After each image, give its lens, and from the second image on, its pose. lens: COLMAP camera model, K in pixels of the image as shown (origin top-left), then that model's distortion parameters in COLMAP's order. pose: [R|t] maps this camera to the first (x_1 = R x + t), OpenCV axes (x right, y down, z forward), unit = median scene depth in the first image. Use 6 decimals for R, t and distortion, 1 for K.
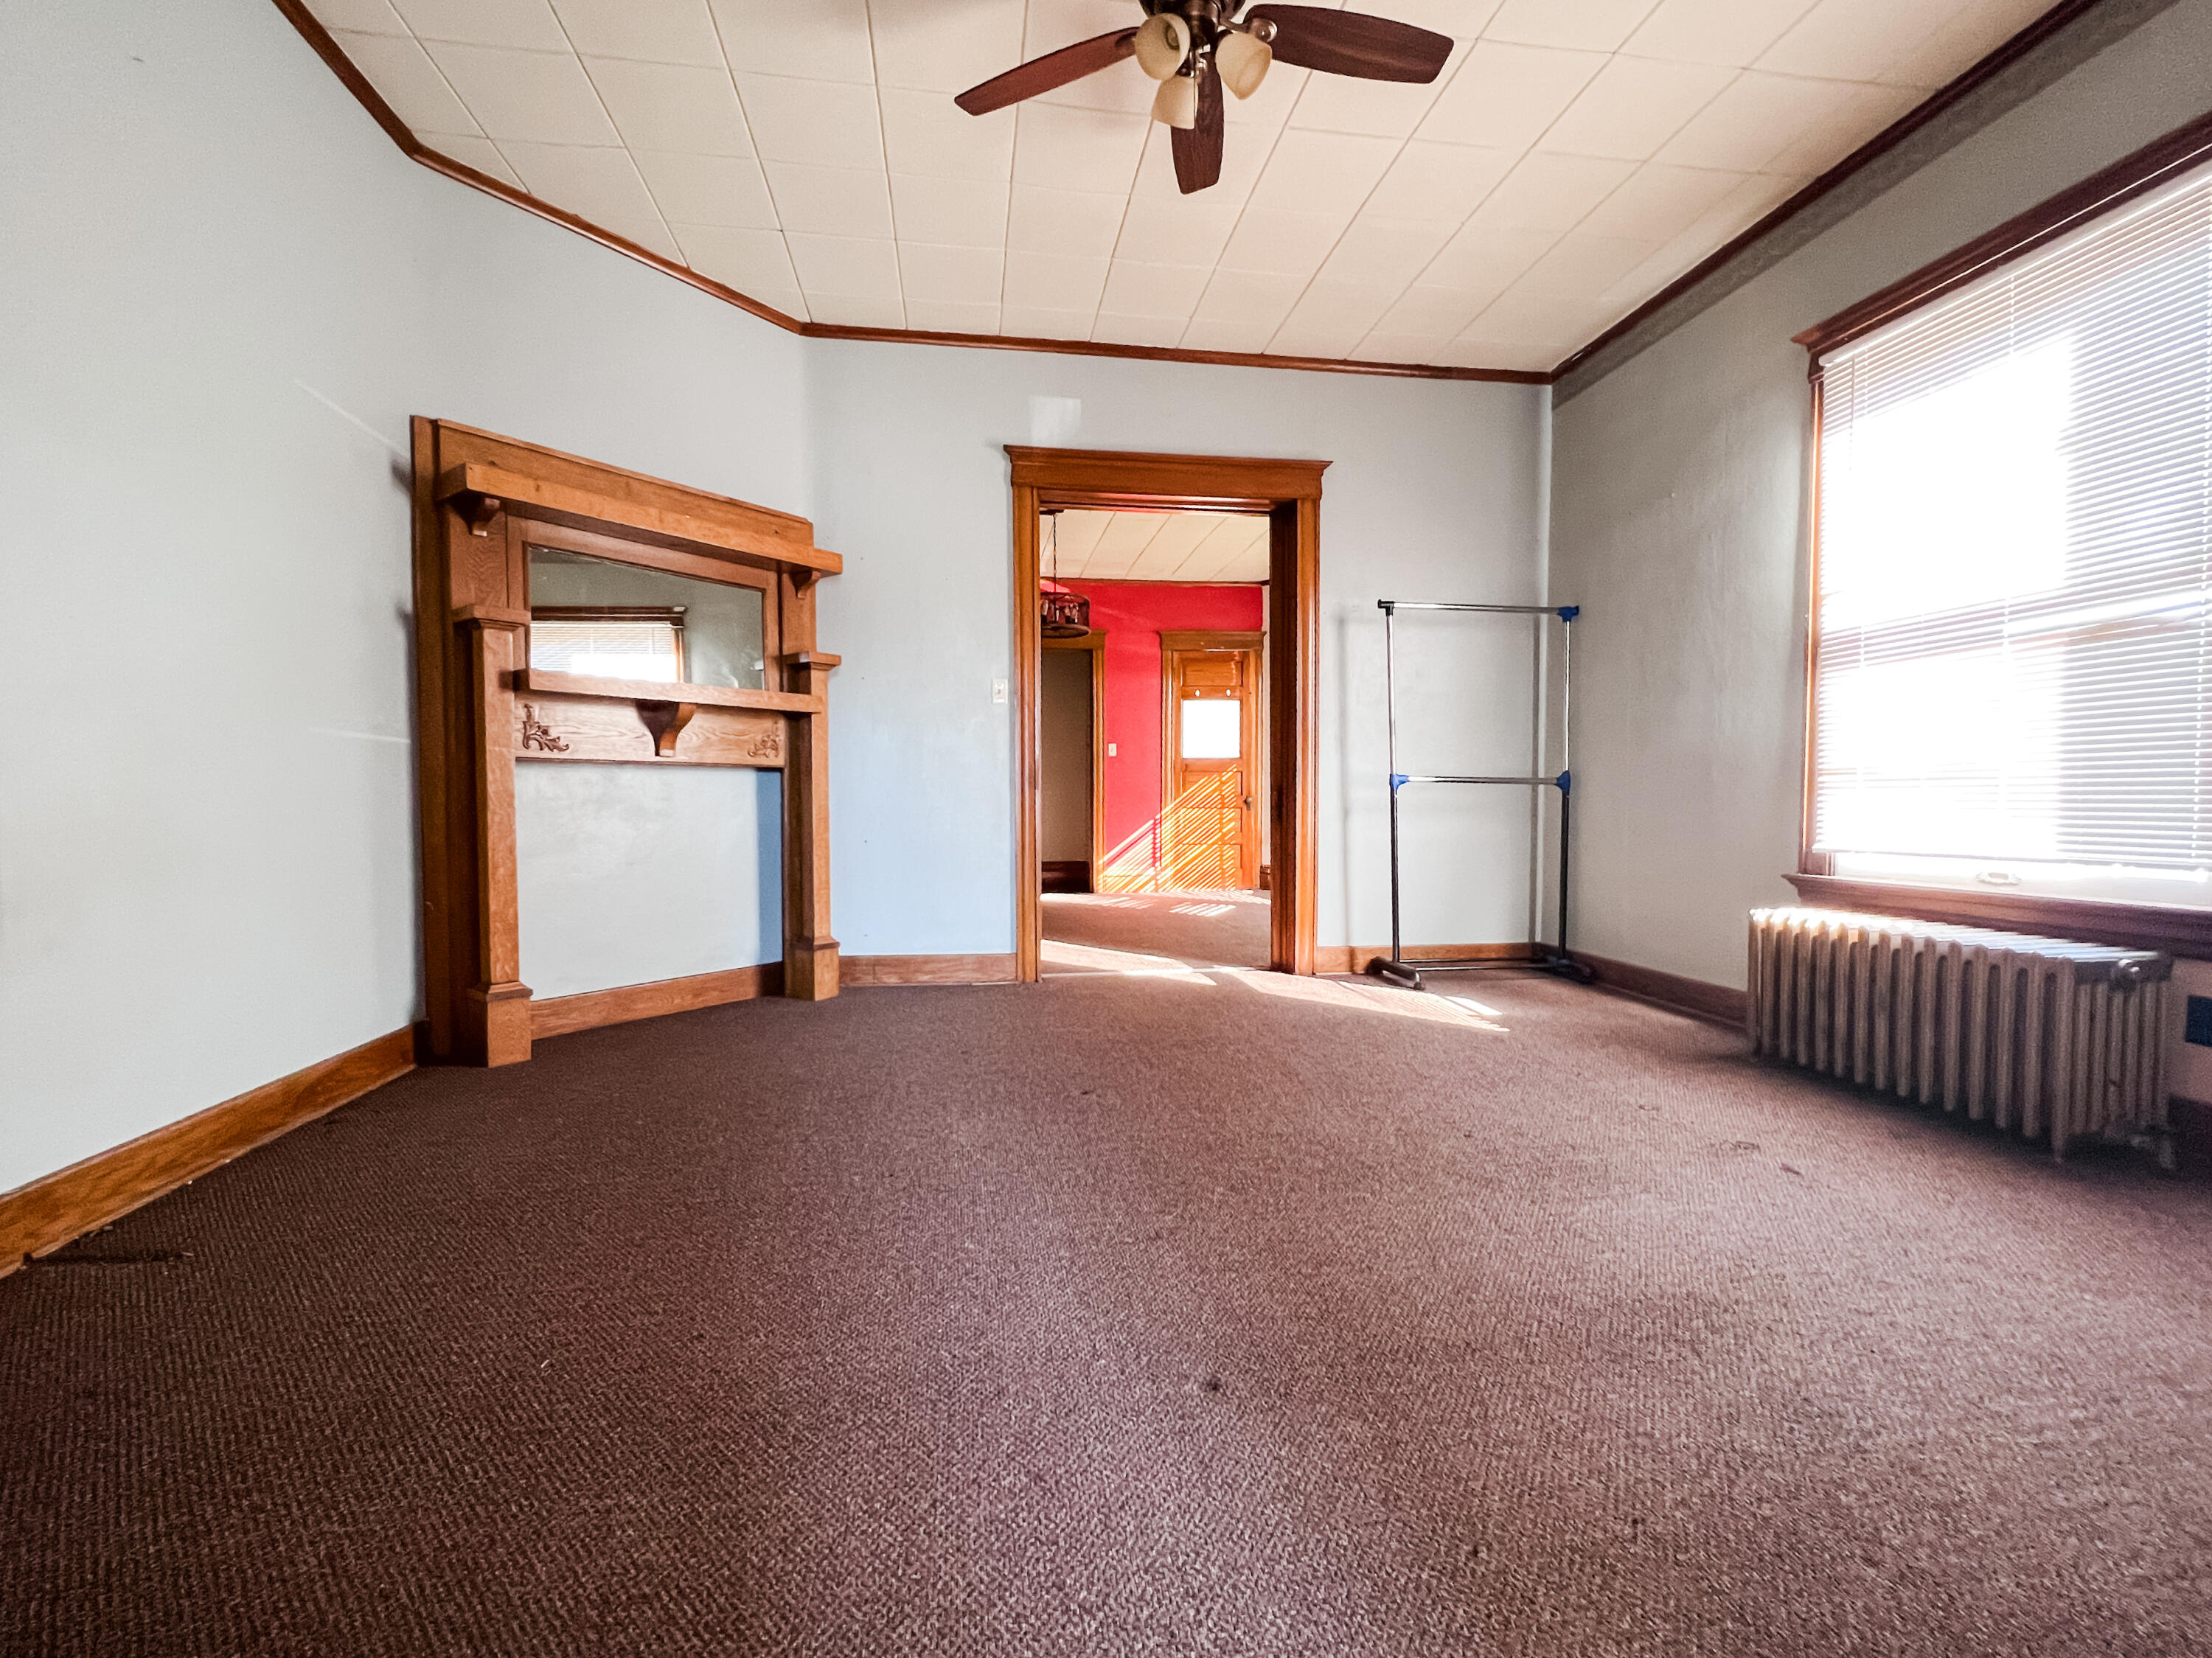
lens RADIAL K [[899.8, 0, 1098.2], [0, 899.8, 827.0], [0, 0, 1]] dist [-0.000670, -0.000179]
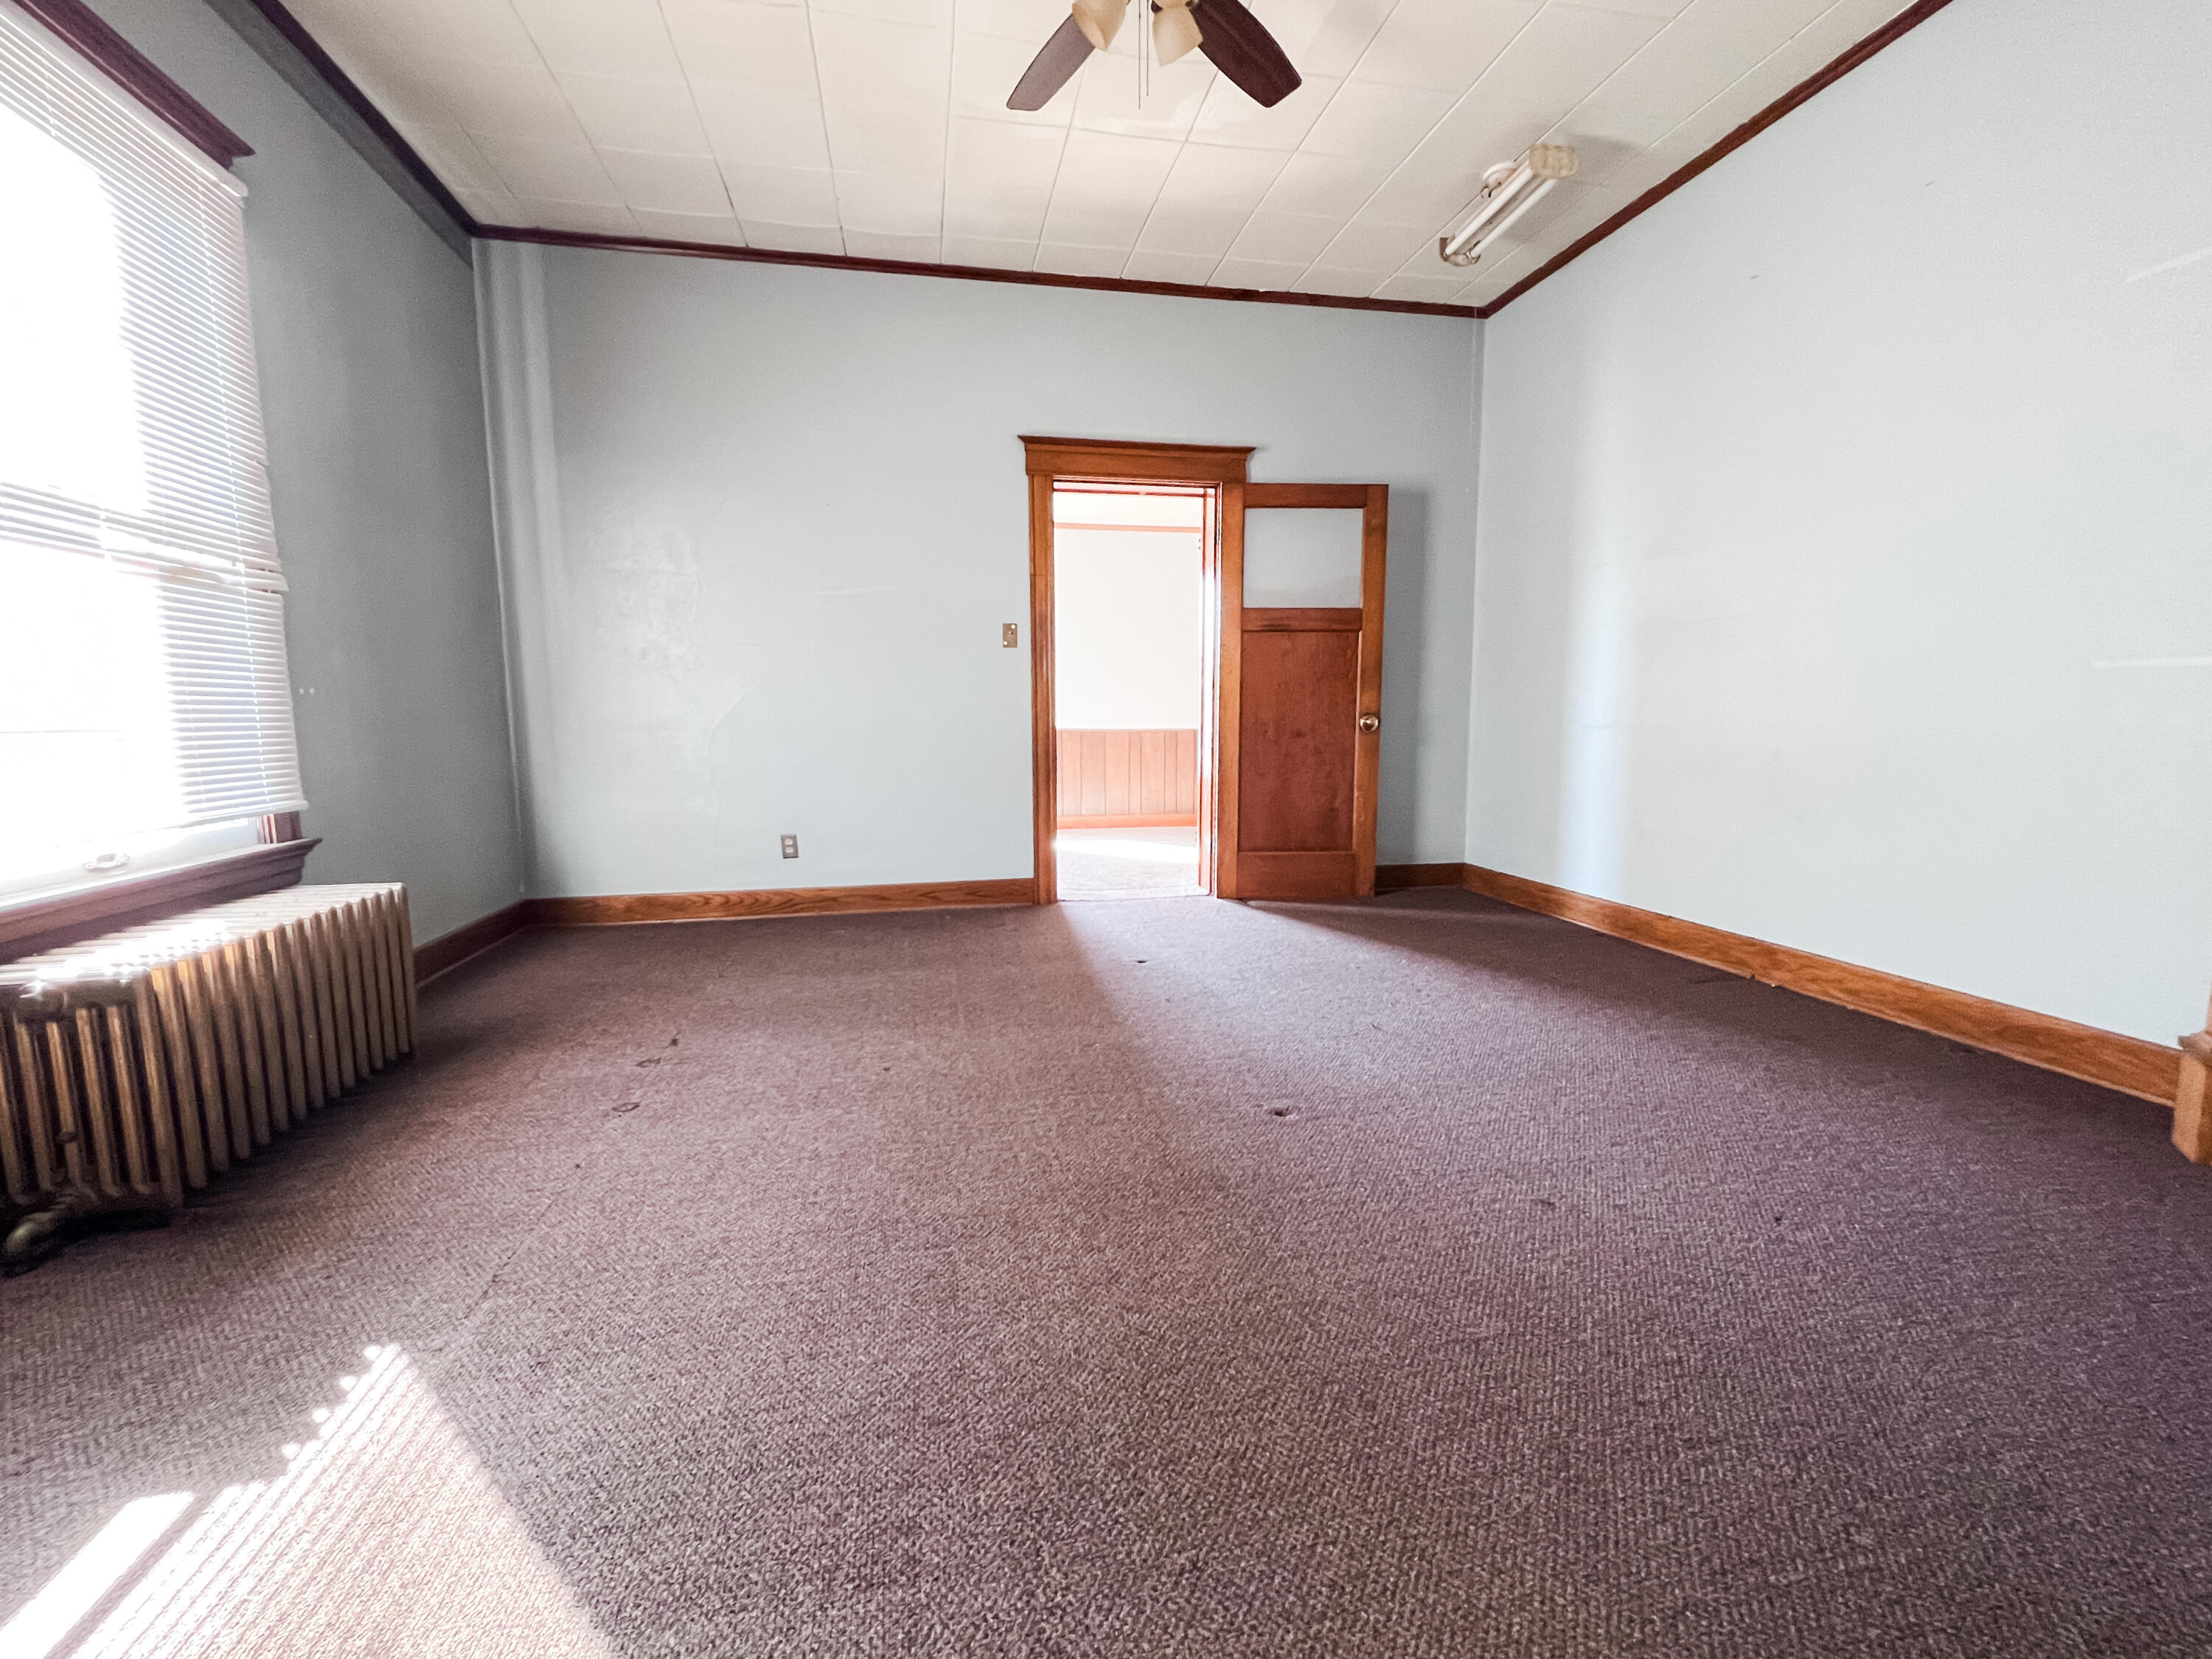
lens RADIAL K [[899.9, 0, 1098.2], [0, 899.9, 827.5], [0, 0, 1]] dist [-0.000670, -0.000179]
pose [[-0.998890, 0.012482, -0.045422, 0.209189], [0.005409, 0.988271, 0.152614, -0.096417], [0.046794, 0.152199, -0.987241, 2.036414]]
